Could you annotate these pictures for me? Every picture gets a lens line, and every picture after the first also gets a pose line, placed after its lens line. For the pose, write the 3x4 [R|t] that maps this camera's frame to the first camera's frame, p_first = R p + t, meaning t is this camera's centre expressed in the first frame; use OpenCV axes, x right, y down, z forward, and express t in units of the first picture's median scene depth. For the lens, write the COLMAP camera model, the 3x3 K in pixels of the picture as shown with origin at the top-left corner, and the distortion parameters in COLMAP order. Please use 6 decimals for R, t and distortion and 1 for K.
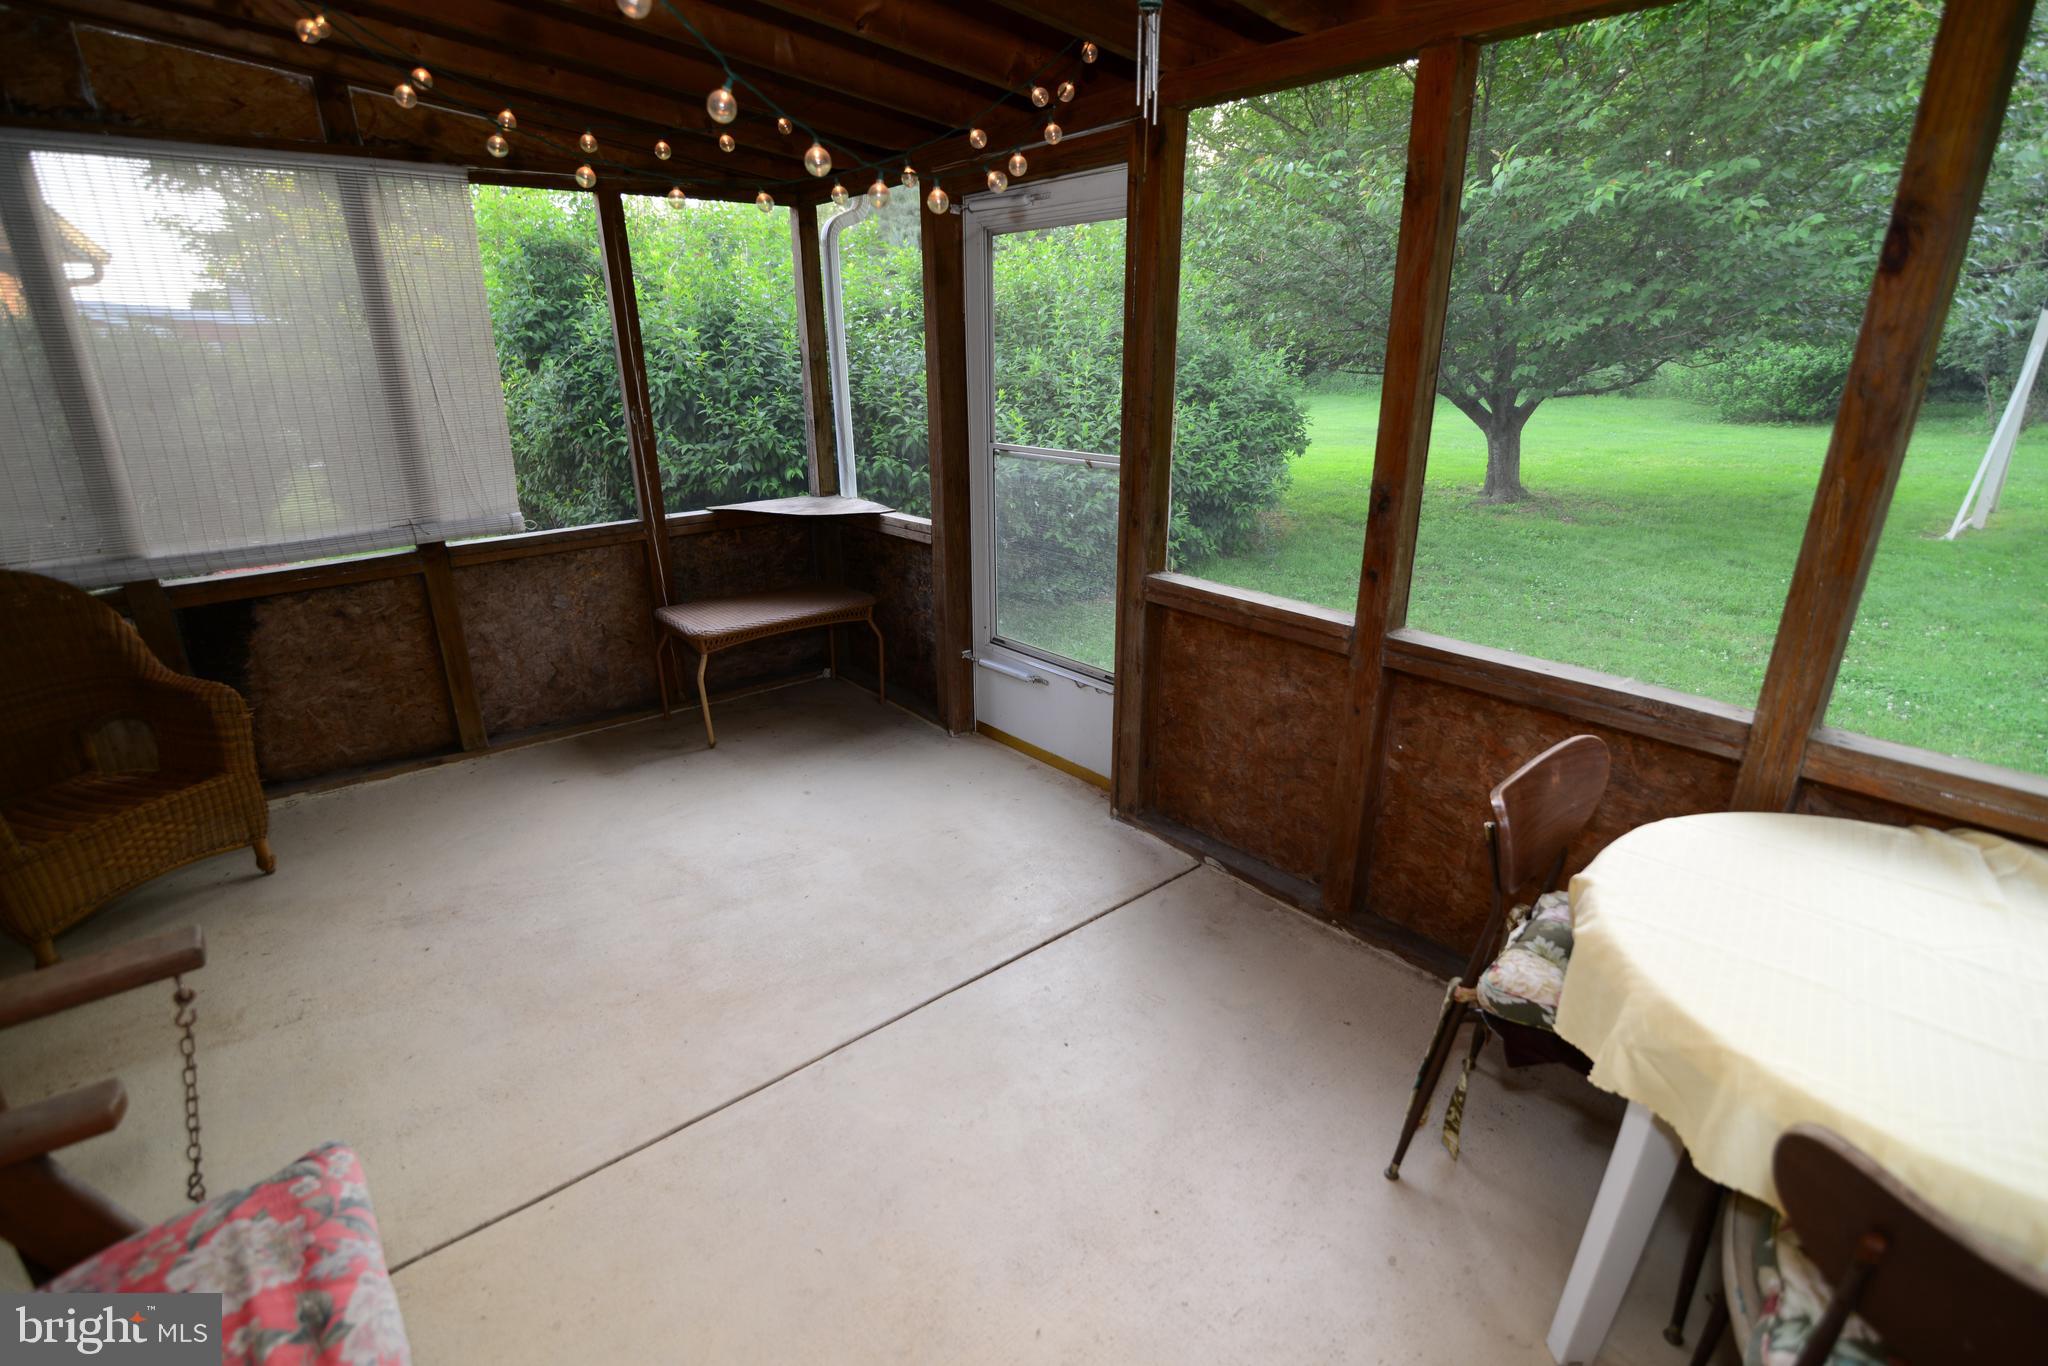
lens RADIAL K [[938.0, 0, 1020.9], [0, 938.0, 685.3], [0, 0, 1]] dist [-0.021071, 0.000946]
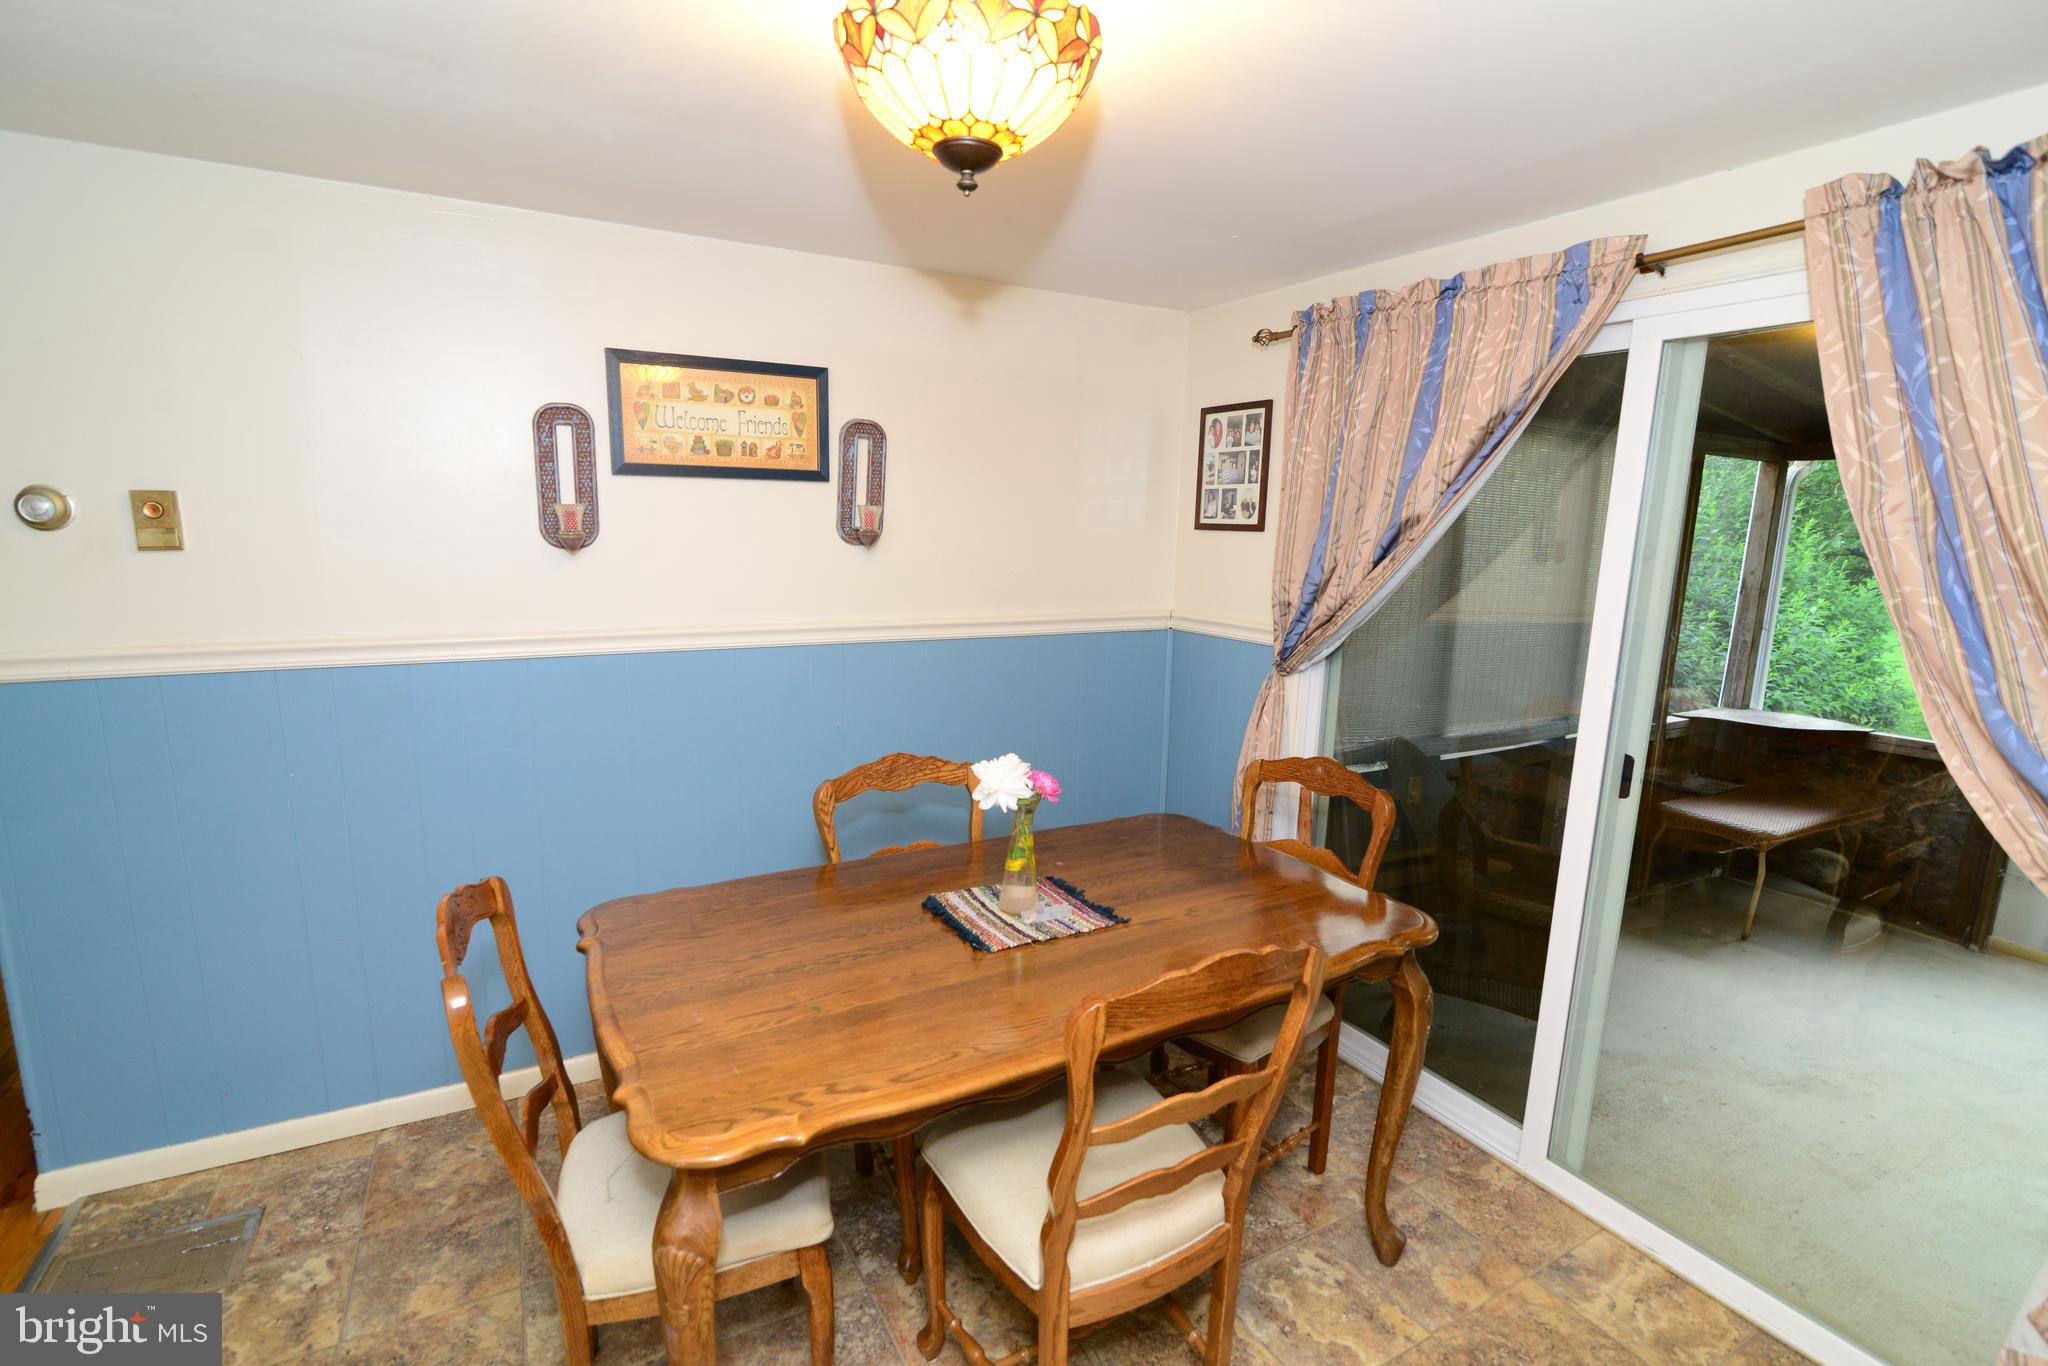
lens RADIAL K [[939.8, 0, 1021.0], [0, 939.8, 687.0], [0, 0, 1]] dist [-0.021966, 0.001675]
pose [[0.981609, 0.068914, -0.178032, -1.168843], [-0.100137, 0.979847, -0.172837, 0.059675], [0.162533, 0.187485, 0.968727, -0.251036]]
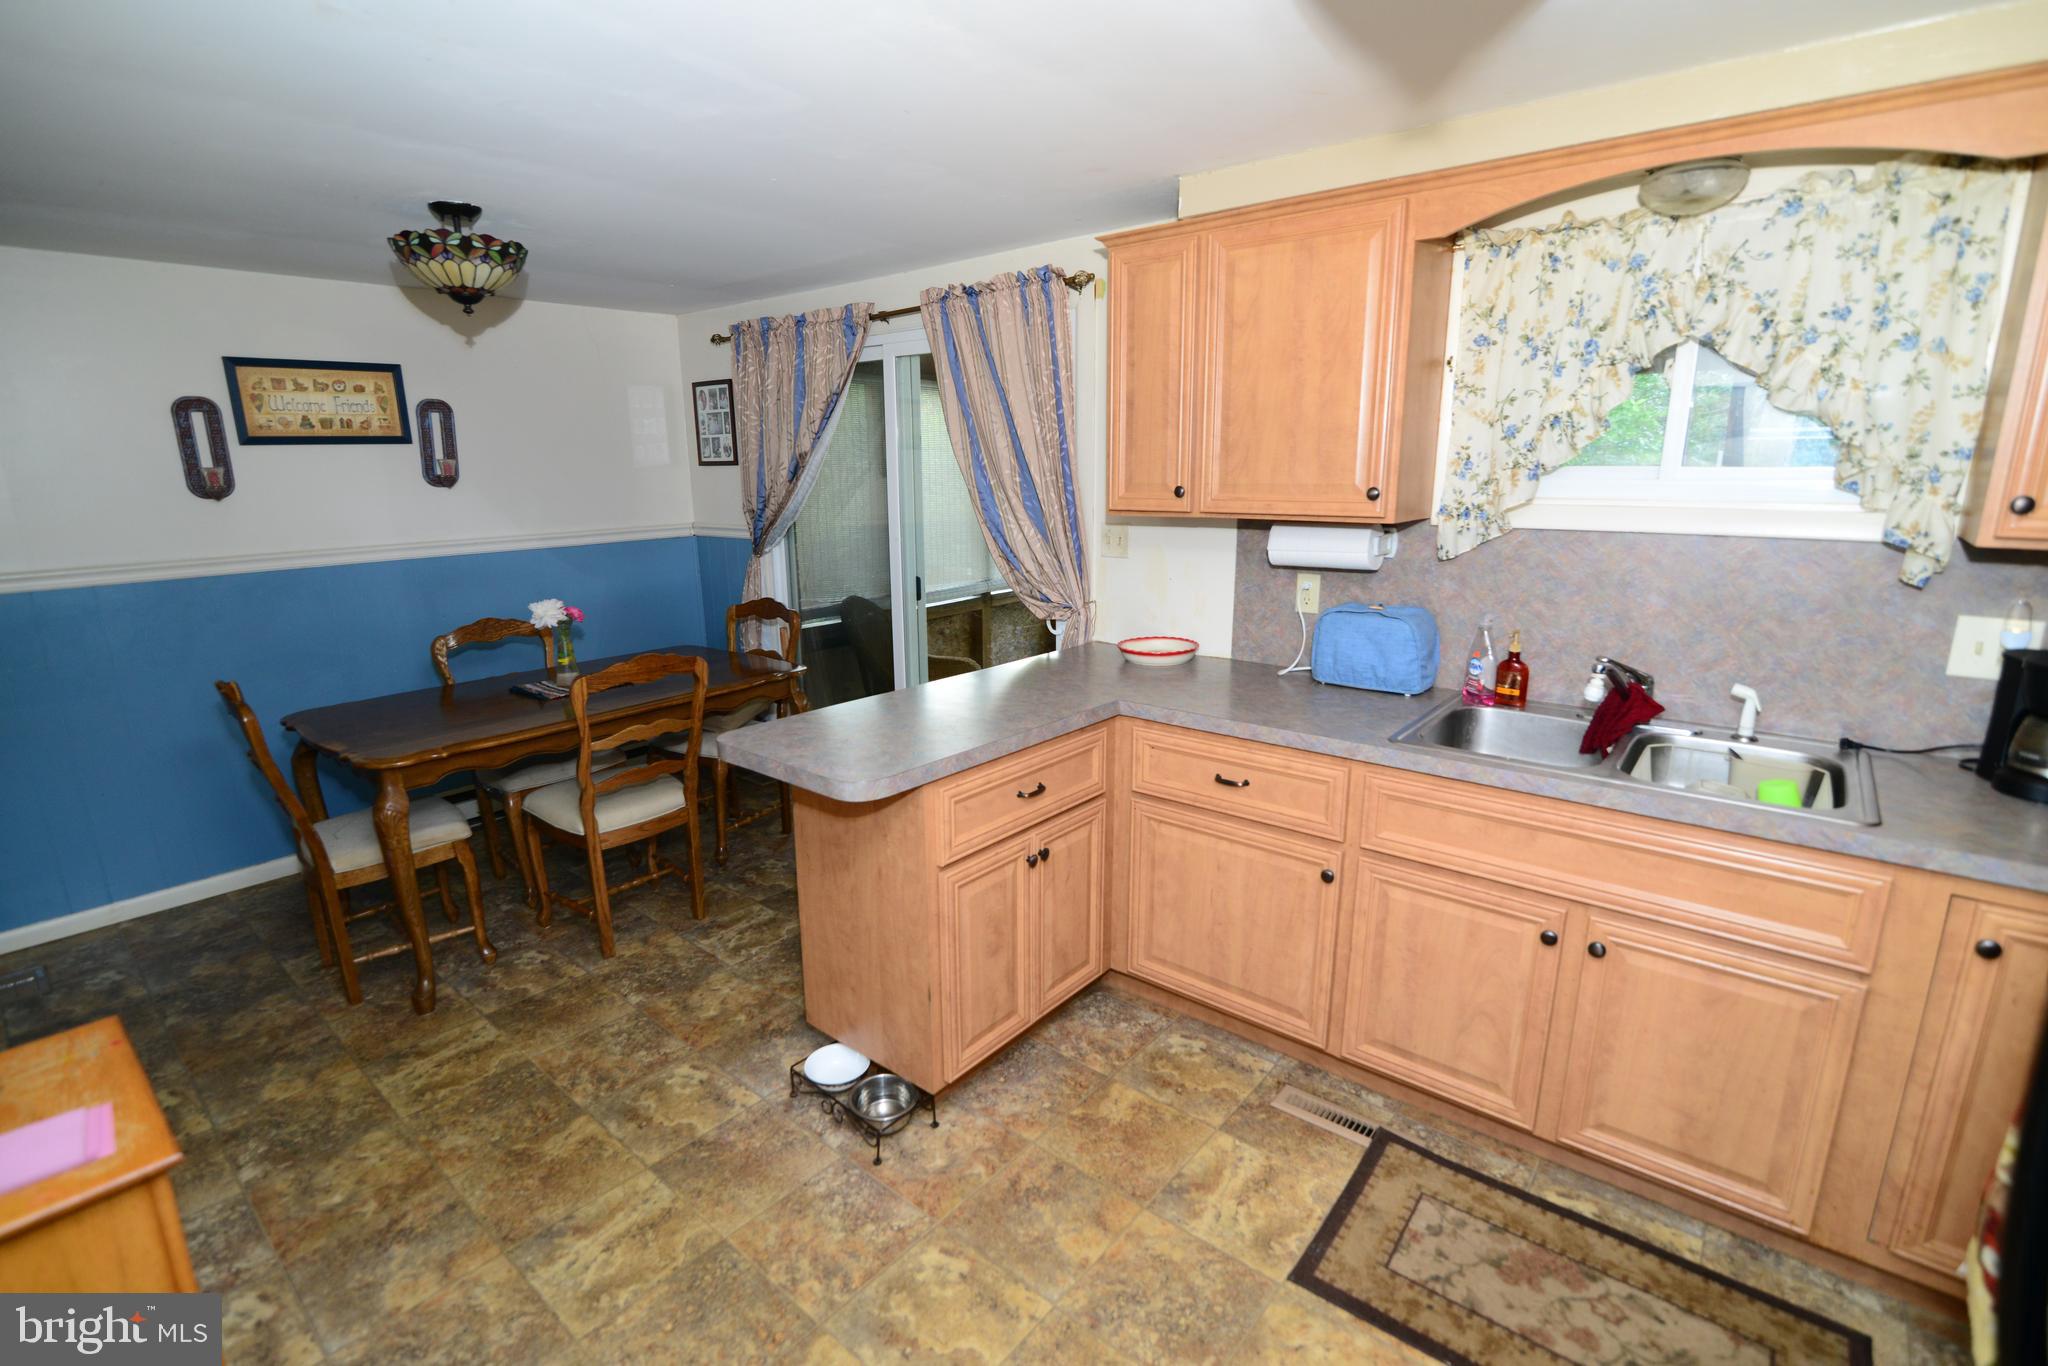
lens RADIAL K [[939.8, 0, 1021.0], [0, 939.8, 687.0], [0, 0, 1]] dist [-0.021966, 0.001675]
pose [[0.983729, -0.041040, 0.174908, -0.957379], [0.061752, 0.991483, -0.114666, 0.242433], [-0.168712, 0.123601, 0.977885, -0.748660]]
